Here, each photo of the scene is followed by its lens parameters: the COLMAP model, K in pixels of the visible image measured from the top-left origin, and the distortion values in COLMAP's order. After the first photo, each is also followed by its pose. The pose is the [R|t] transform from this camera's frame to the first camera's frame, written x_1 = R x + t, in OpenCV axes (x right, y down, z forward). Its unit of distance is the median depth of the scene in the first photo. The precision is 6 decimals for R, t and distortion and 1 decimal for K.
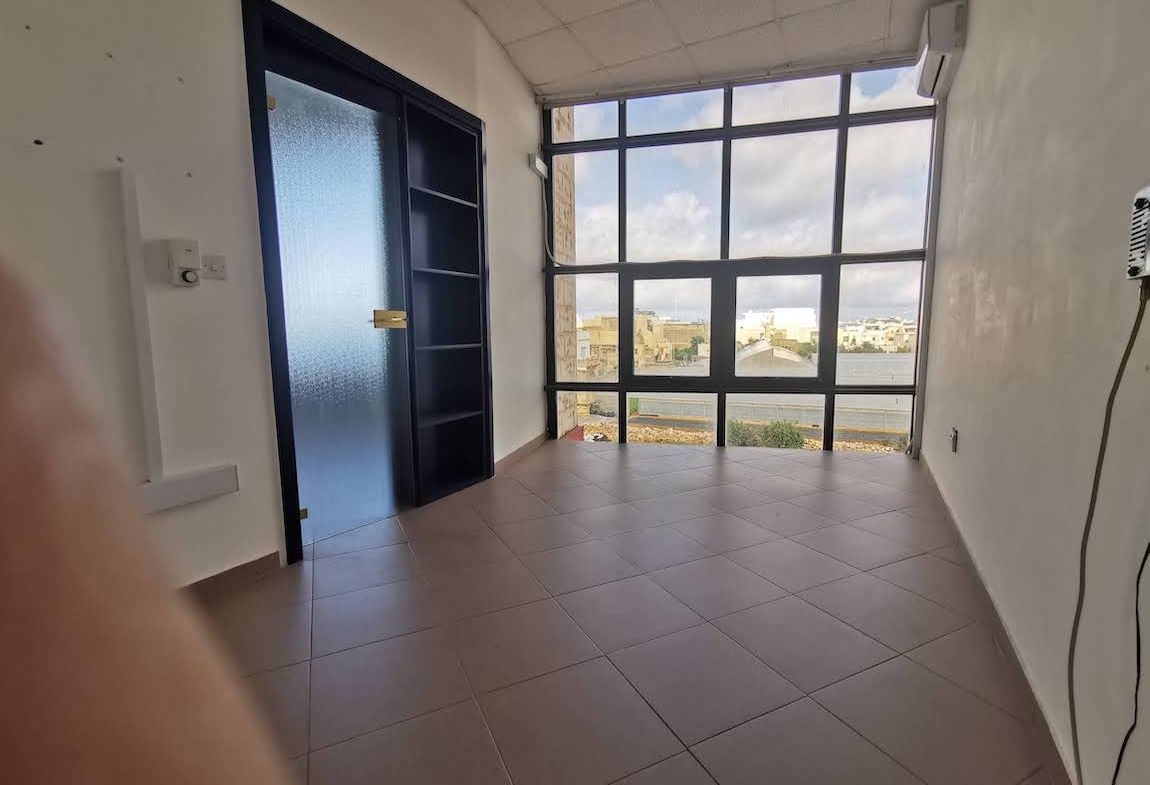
lens RADIAL K [[528.5, 0, 580.7], [0, 528.5, 392.6], [0, 0, 1]] dist [0.000949, 0.009055]
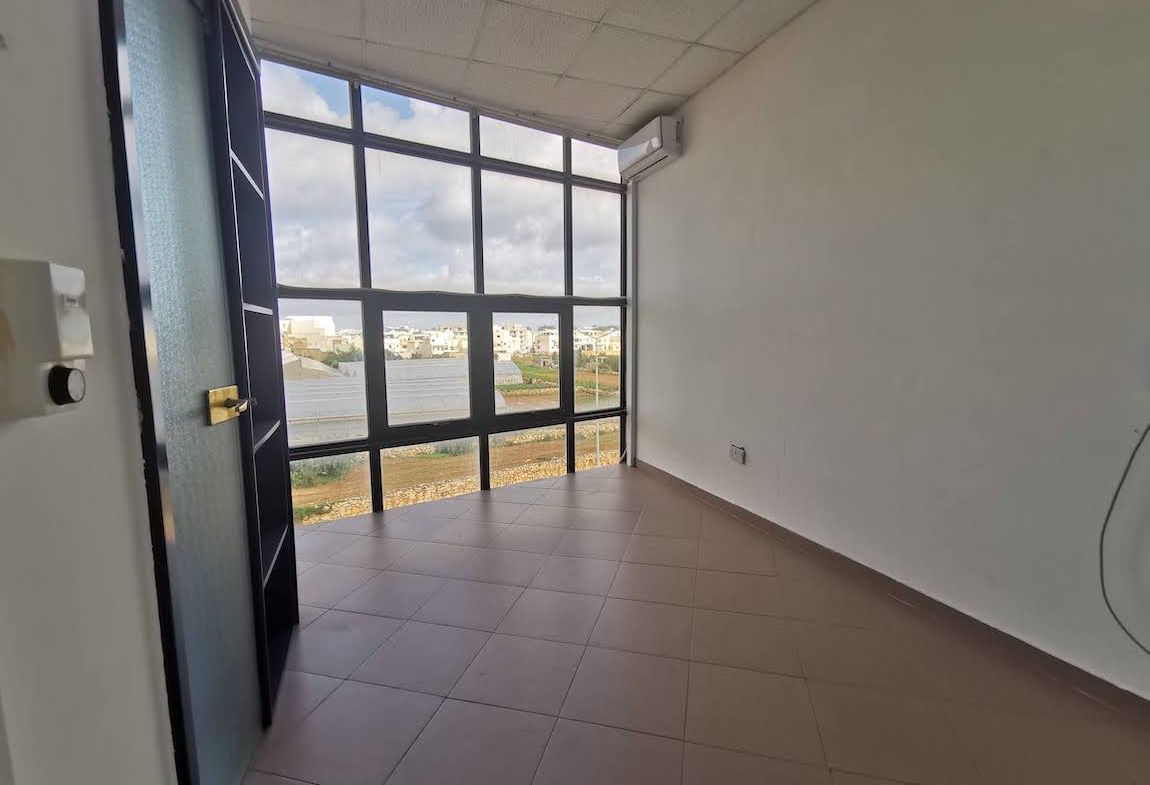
lens RADIAL K [[528.5, 0, 580.7], [0, 528.5, 392.6], [0, 0, 1]] dist [0.000949, 0.009055]
pose [[0.654901, -0.079276, 0.751545, -0.318187], [0.090001, 0.995587, 0.026591, -0.081266], [-0.750336, 0.050226, 0.659145, 0.239837]]
